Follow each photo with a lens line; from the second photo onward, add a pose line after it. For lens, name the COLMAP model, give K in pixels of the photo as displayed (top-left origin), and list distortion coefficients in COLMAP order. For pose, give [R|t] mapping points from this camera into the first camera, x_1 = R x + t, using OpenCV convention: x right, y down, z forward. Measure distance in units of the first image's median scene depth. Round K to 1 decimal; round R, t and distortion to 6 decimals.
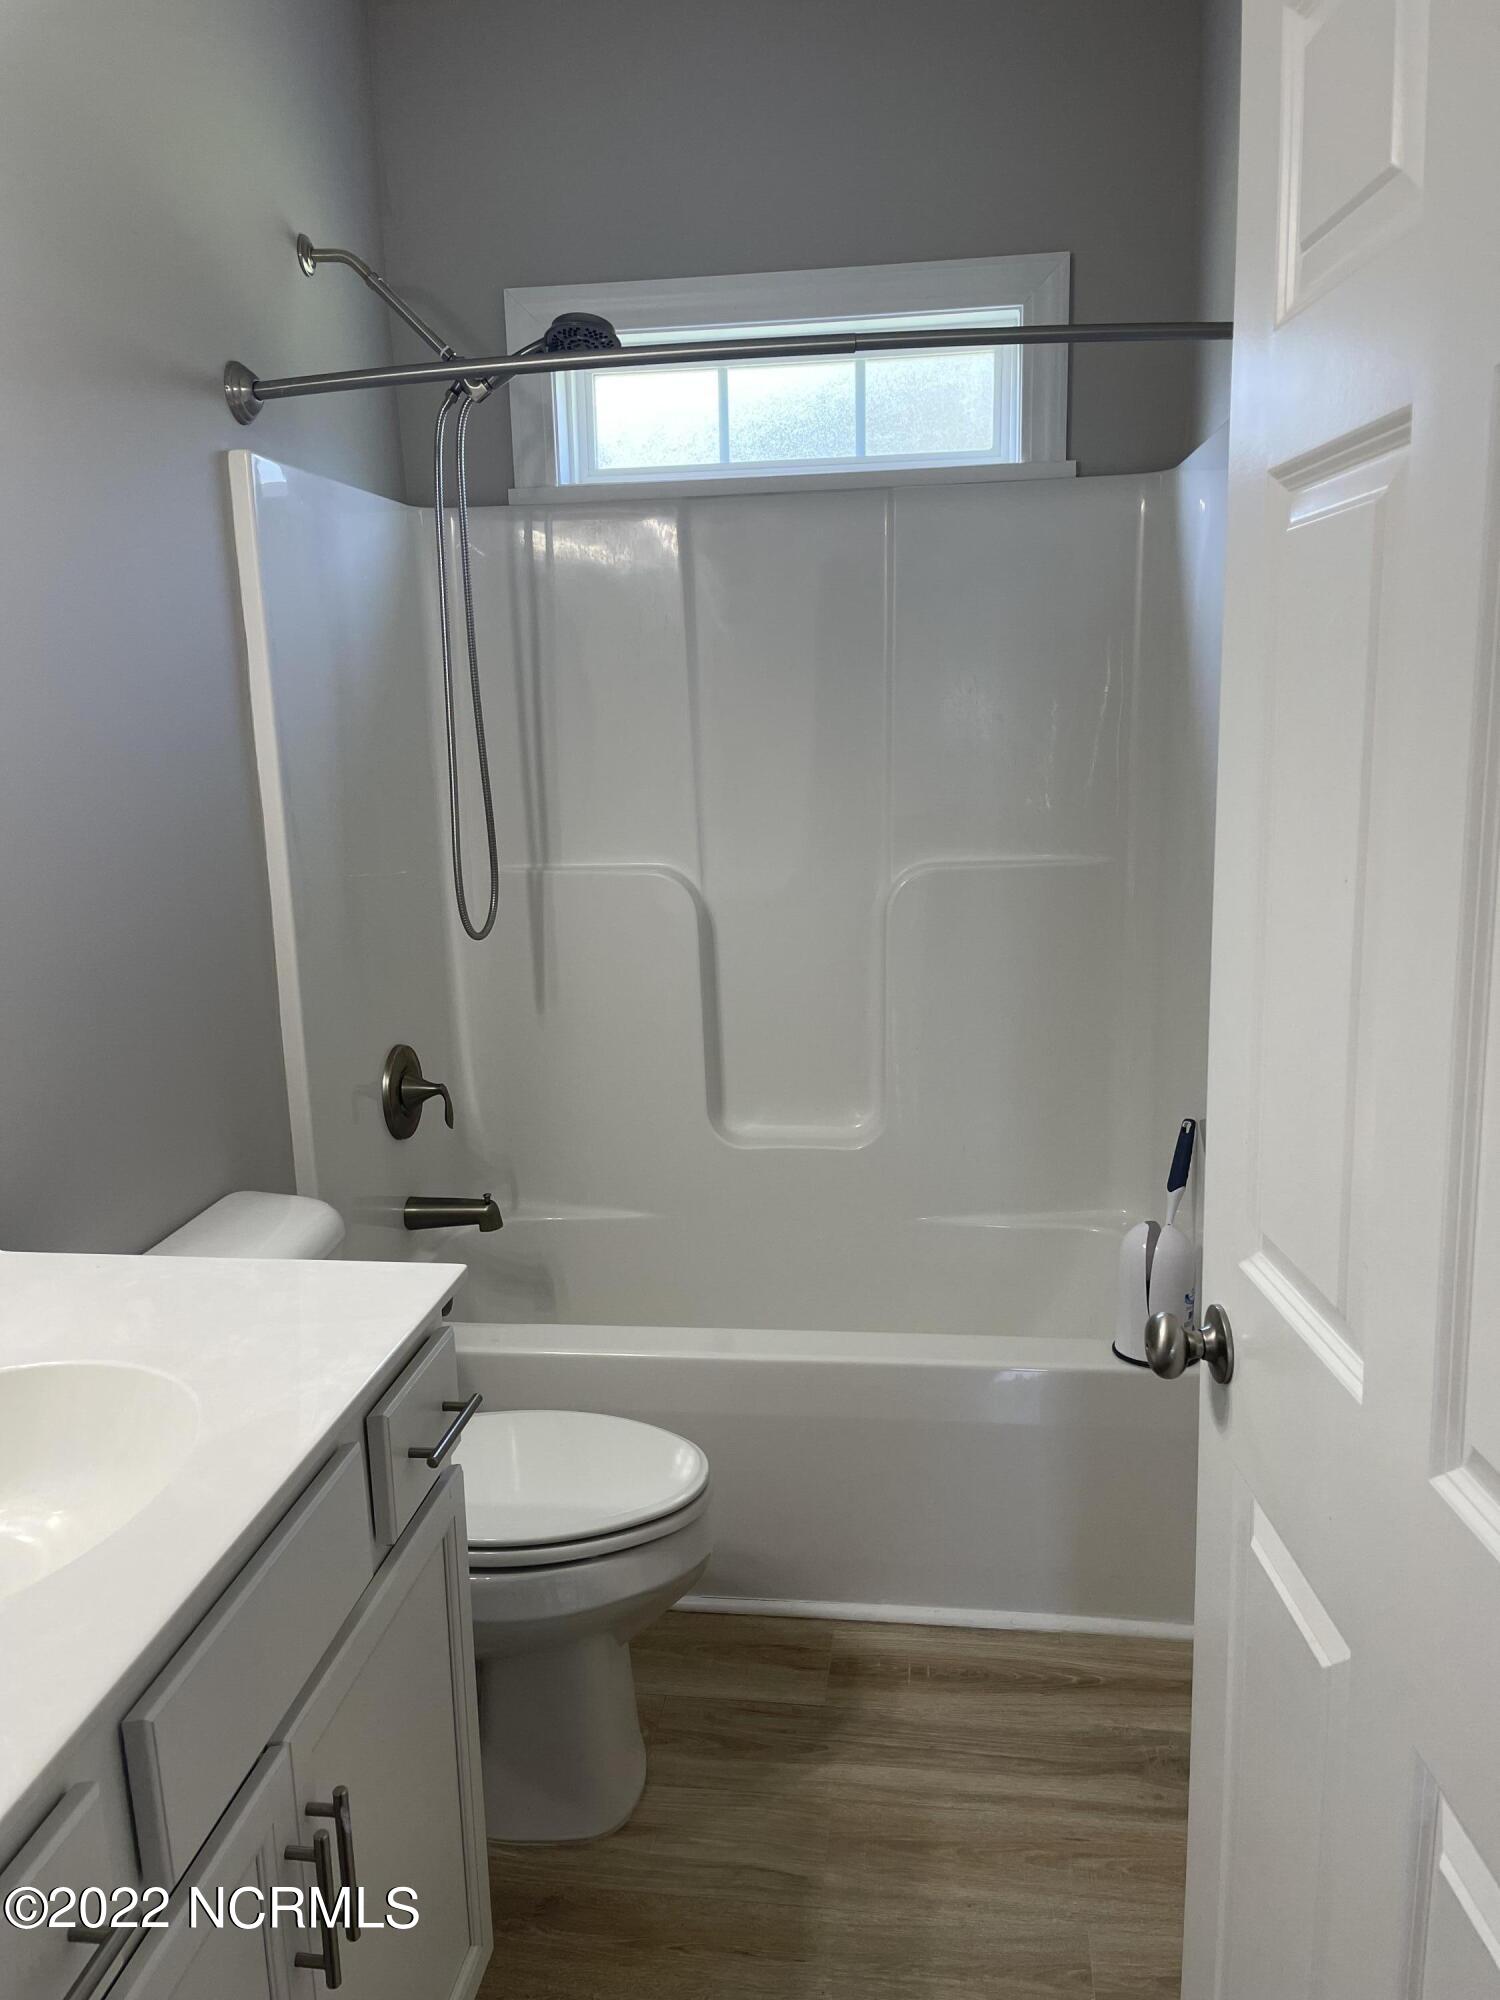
lens RADIAL K [[1500.3, 0, 747.2], [0, 1500.3, 1000.3], [0, 0, 1]] dist [0.082901, -0.118174]
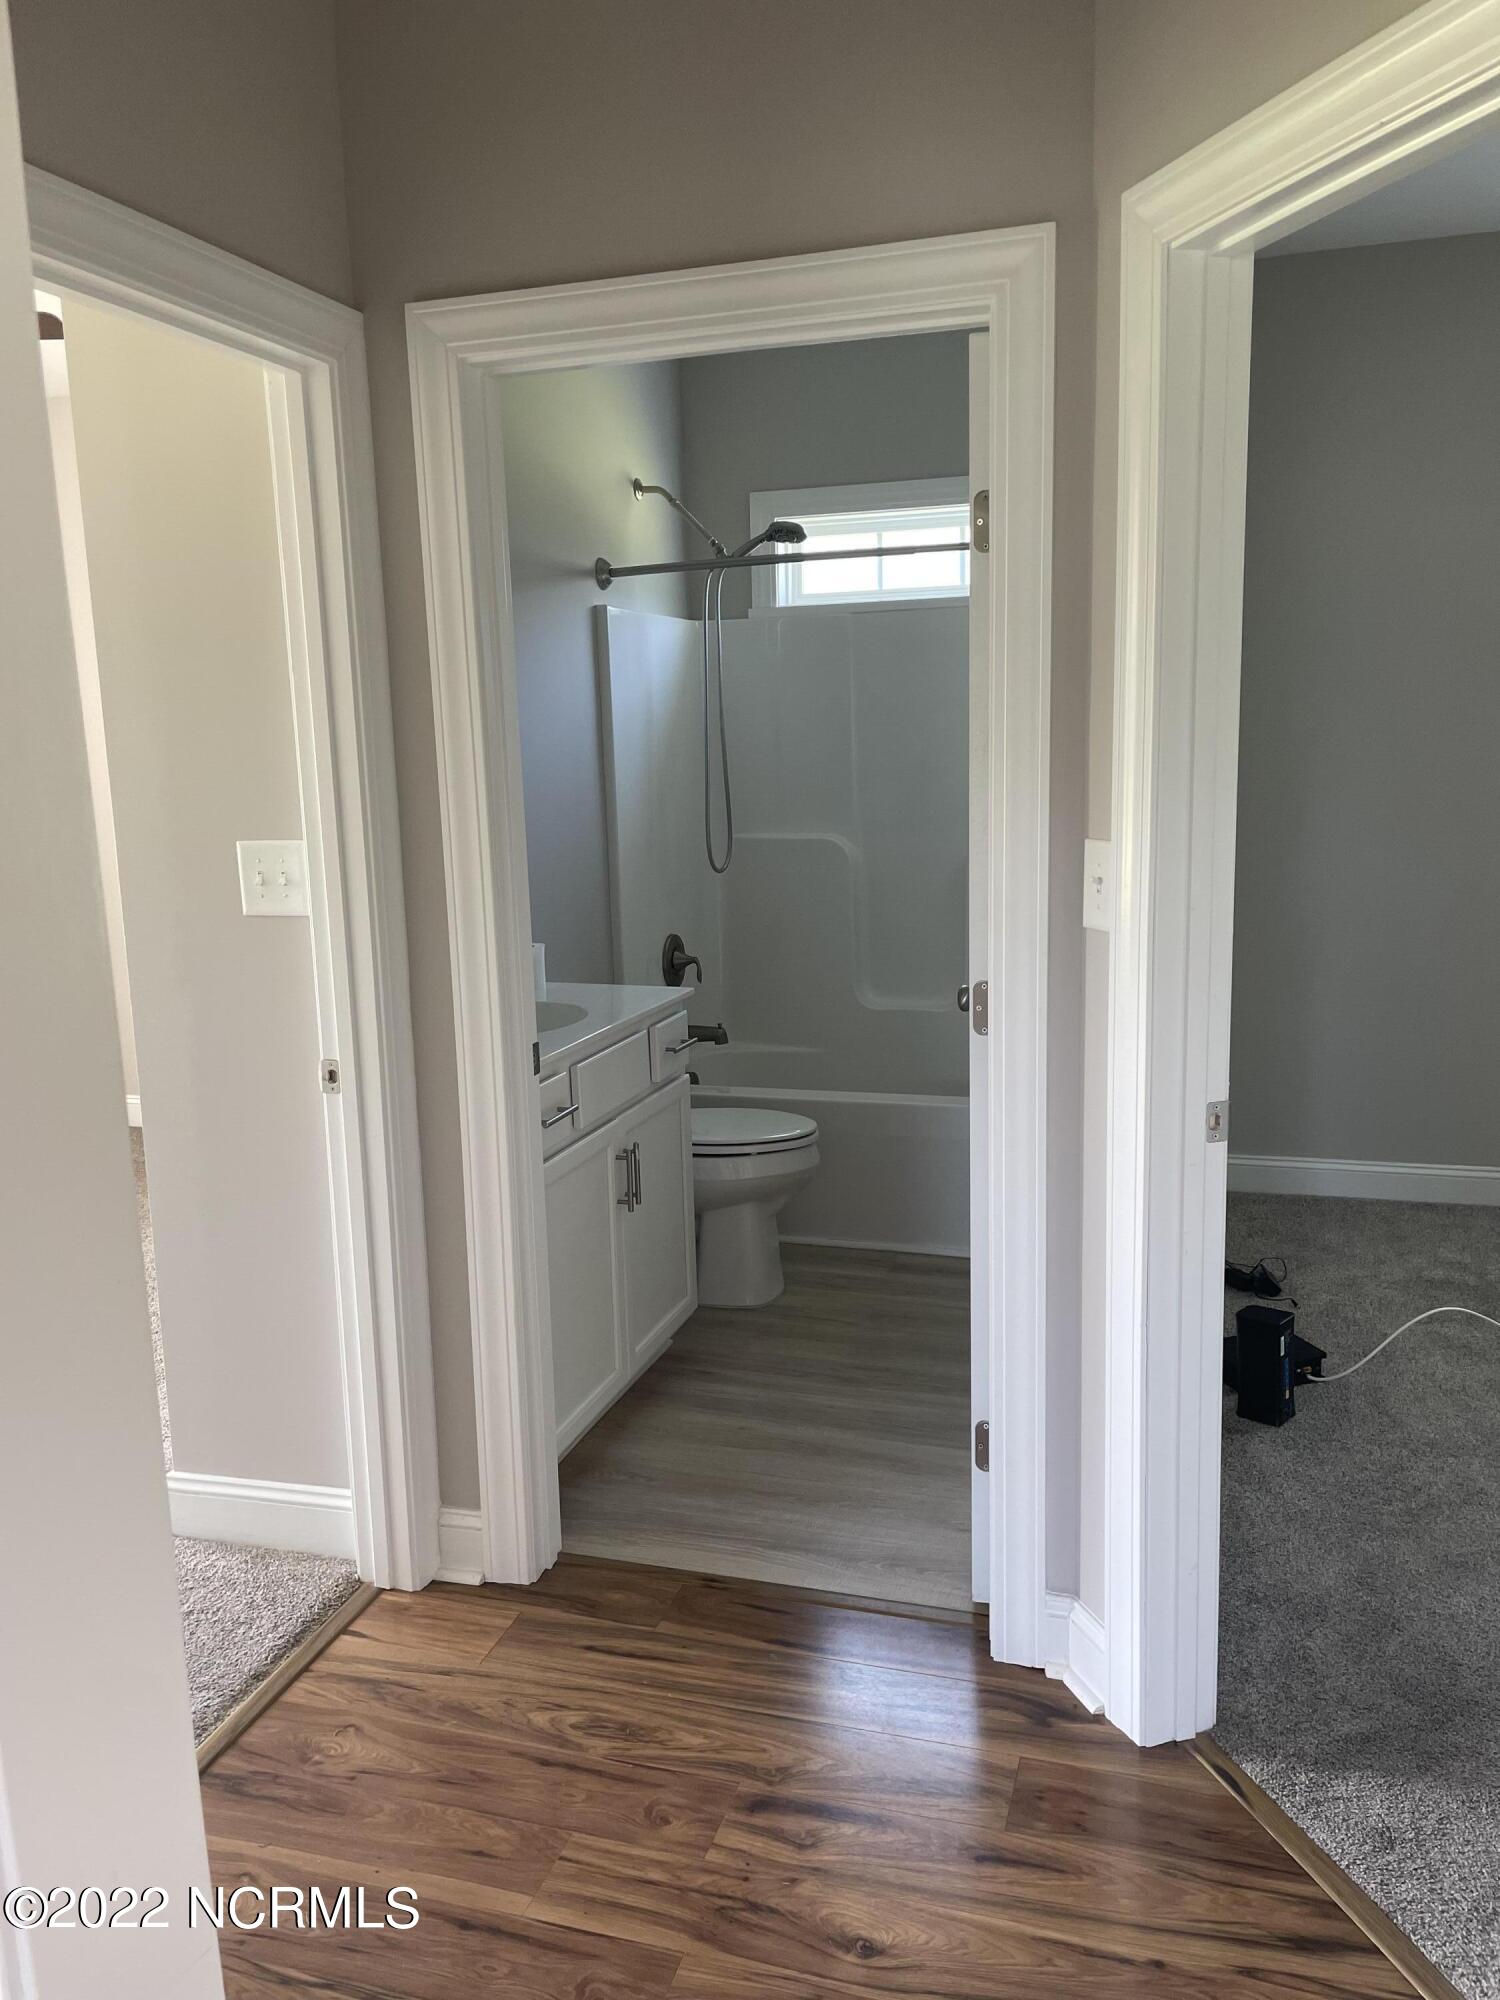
lens RADIAL K [[1500.3, 0, 747.2], [0, 1500.3, 1000.3], [0, 0, 1]] dist [0.082901, -0.118174]
pose [[0.981973, 0.029459, -0.186710, 0.188307], [-0.033702, 0.999240, -0.019594, 0.143845], [0.185991, 0.025533, 0.982220, -0.716994]]
